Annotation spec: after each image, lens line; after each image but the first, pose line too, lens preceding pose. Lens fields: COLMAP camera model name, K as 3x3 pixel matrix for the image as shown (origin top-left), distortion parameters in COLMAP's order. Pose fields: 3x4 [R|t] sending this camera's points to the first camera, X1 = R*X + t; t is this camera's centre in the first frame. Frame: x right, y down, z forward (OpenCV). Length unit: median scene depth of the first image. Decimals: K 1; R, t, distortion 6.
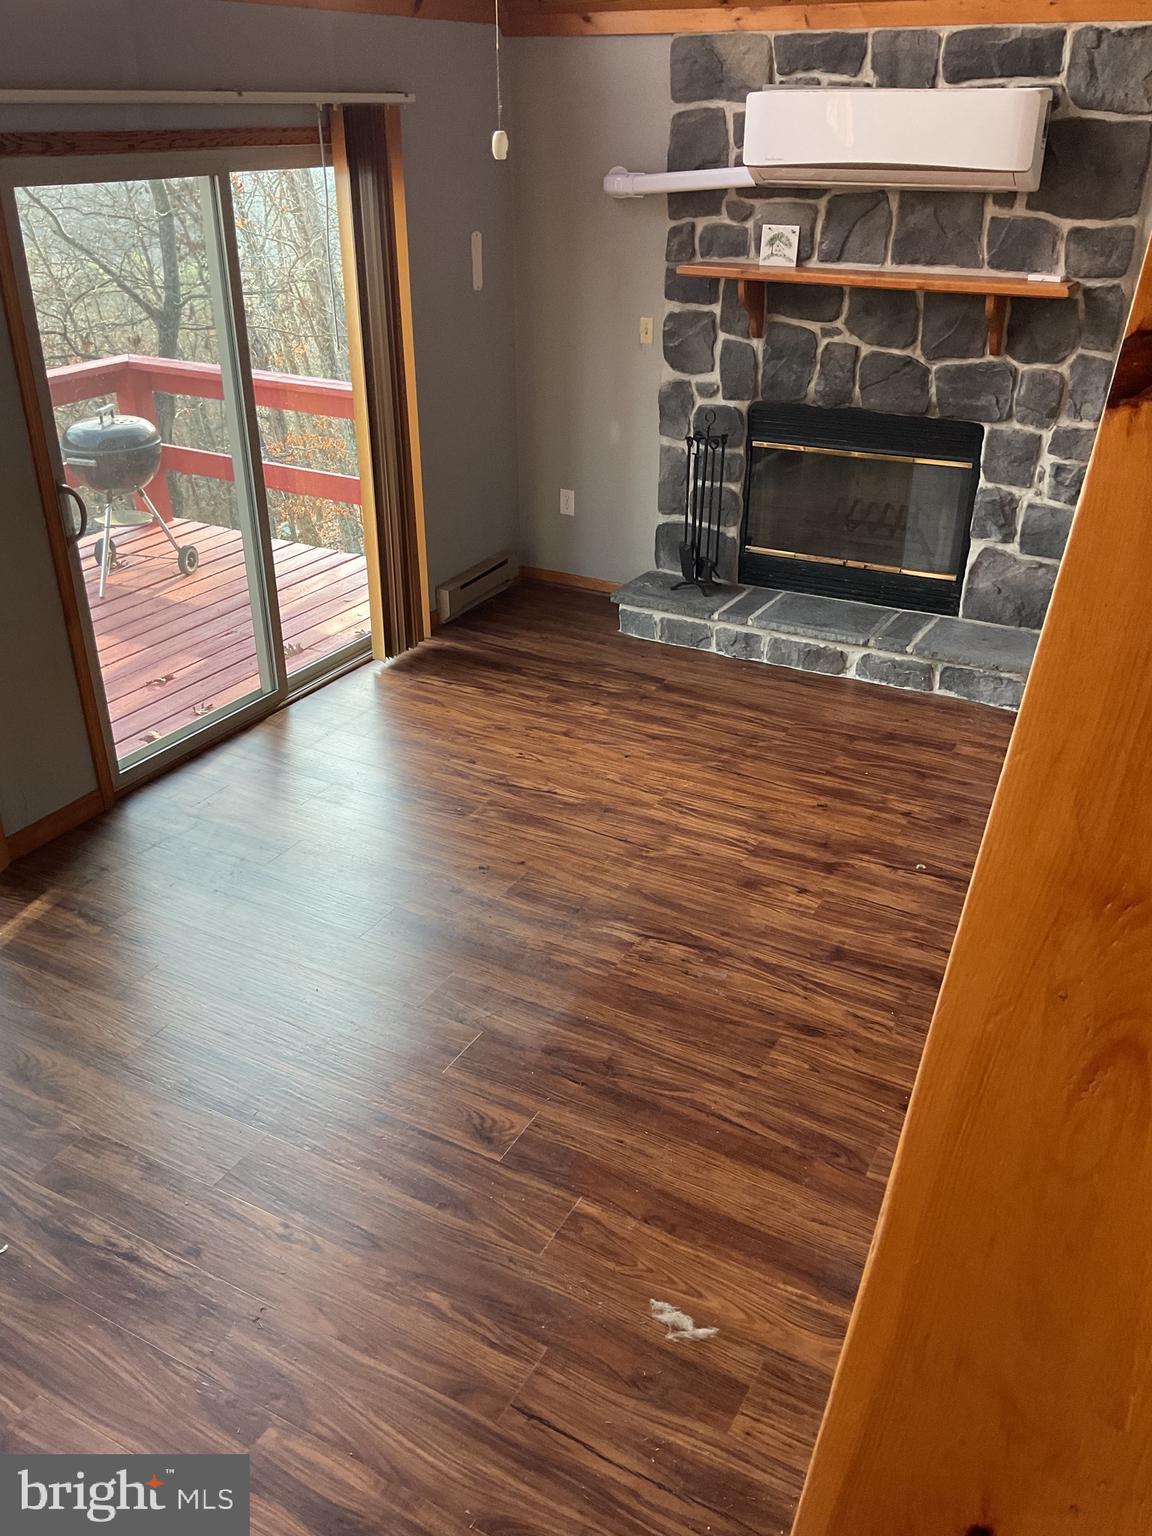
lens RADIAL K [[1278.1, 0, 576.0], [0, 1278.1, 768.0], [0, 0, 1]] dist [-0.000380, -0.016630]
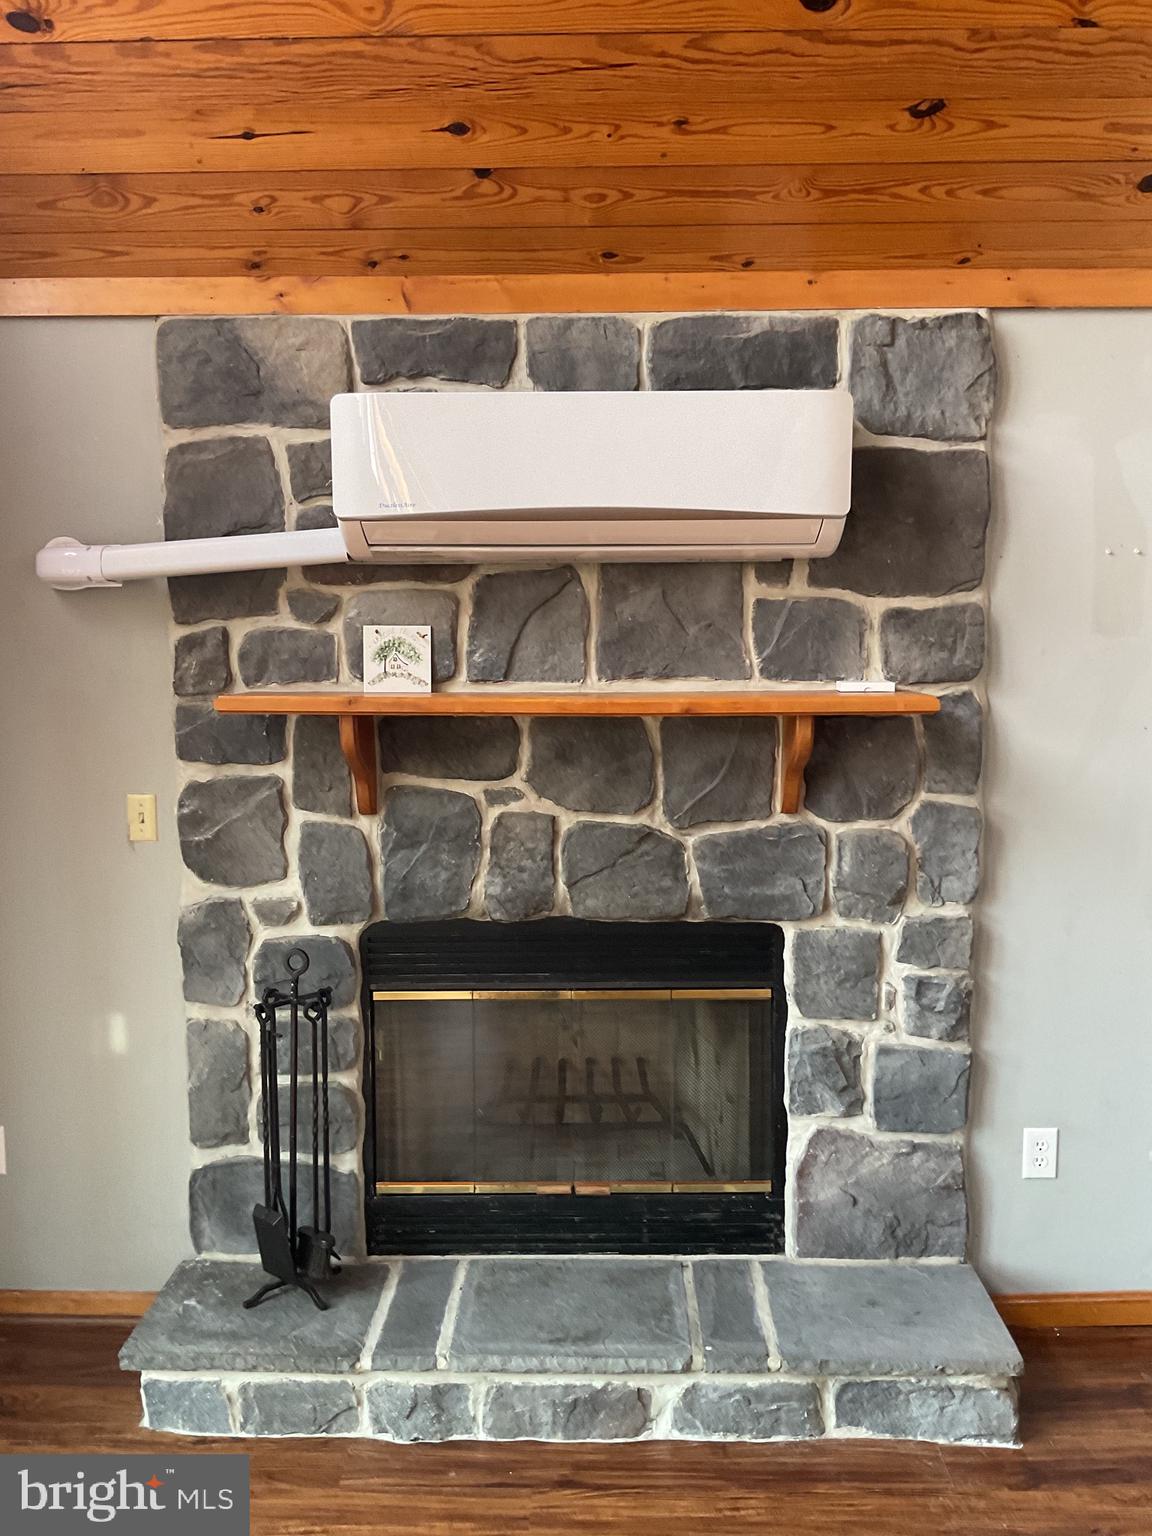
lens RADIAL K [[1230.9, 0, 574.3], [0, 1230.9, 808.2], [0, 0, 1]] dist [0.130790, -0.192673]
pose [[0.884996, -0.055977, 0.462221, -0.029799], [0.210804, 0.933339, -0.290586, -0.169432], [-0.415142, 0.354605, 0.837802, 0.527919]]
